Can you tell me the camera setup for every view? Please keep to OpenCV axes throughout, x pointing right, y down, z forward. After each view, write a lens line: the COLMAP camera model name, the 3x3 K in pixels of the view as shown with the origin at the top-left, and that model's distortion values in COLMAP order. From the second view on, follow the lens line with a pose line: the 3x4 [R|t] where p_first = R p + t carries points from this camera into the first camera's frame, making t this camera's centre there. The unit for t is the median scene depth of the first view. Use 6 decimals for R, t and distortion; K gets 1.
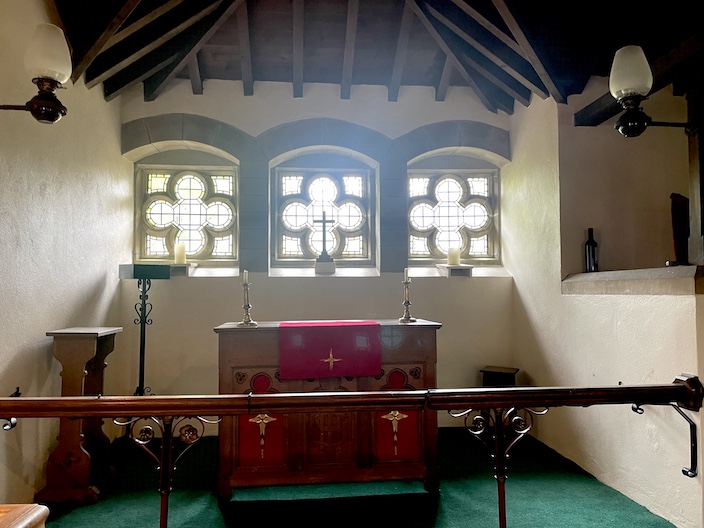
lens RADIAL K [[532.3, 0, 353.3], [0, 532.3, 264.9], [0, 0, 1]] dist [0.015425, 0.000662]
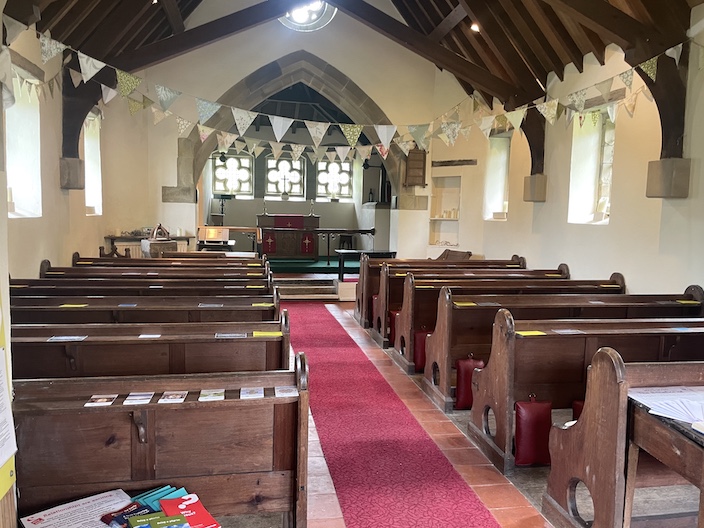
lens RADIAL K [[532.3, 0, 350.1], [0, 532.3, 266.9], [0, 0, 1]] dist [0.015425, 0.000662]
pose [[0.996366, 0.023236, 0.081939, 0.060548], [-0.035223, 0.988354, 0.148040, -0.053039], [-0.077545, -0.150388, 0.985581, -1.648908]]
